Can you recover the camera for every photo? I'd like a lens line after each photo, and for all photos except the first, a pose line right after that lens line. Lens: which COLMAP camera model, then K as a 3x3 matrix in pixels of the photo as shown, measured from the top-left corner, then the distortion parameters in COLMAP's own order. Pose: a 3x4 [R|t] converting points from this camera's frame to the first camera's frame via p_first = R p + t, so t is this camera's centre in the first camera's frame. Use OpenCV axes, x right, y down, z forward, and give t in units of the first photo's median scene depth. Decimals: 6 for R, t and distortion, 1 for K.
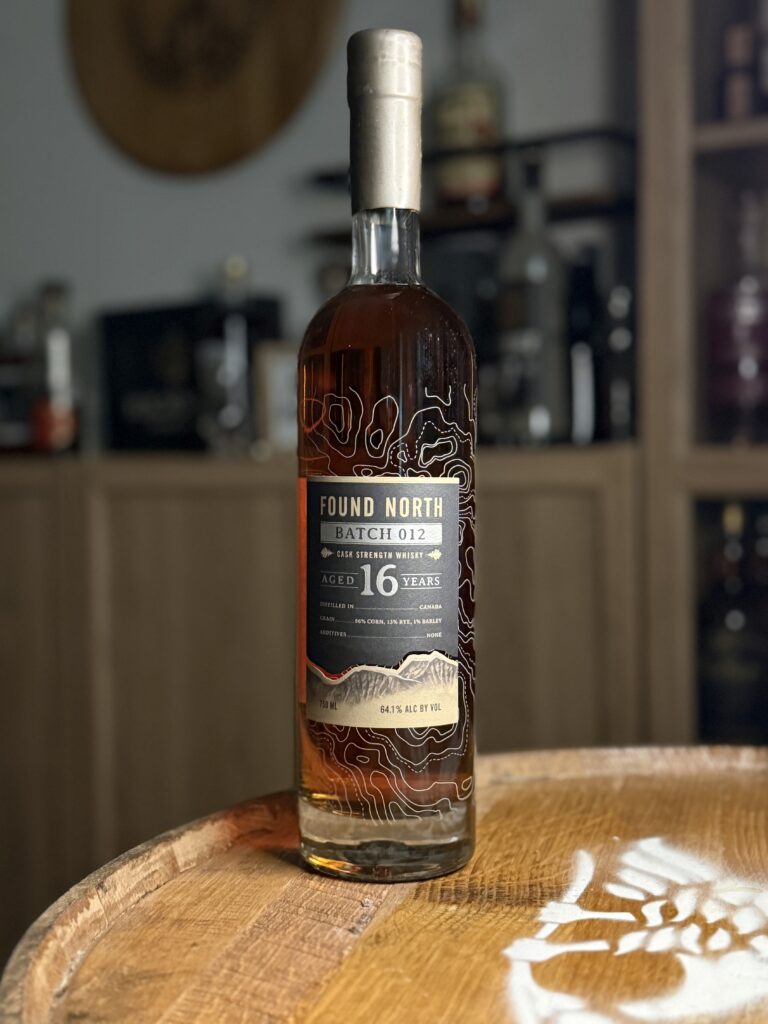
lens RADIAL K [[1281.8, 0, 383.8], [0, 1281.8, 511.9], [0, 0, 1]] dist [-0.000238, 0.000000]
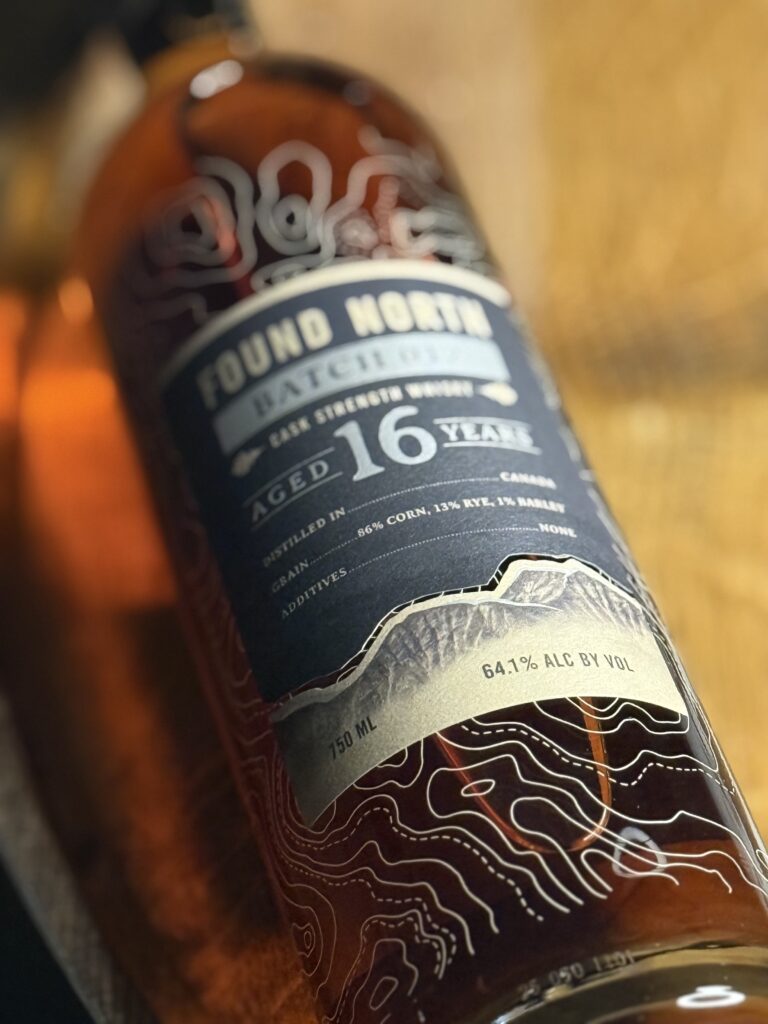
lens RADIAL K [[3614.0, 0, 384.0], [0, 3614.0, 512.0], [0, 0, 1]] dist [-0.021767, 0.000000]
pose [[0.960339, -0.214970, 0.177588, -0.214343], [0.278366, 0.702117, -0.655397, 0.825322], [0.016203, 0.678837, 0.734110, 0.165599]]
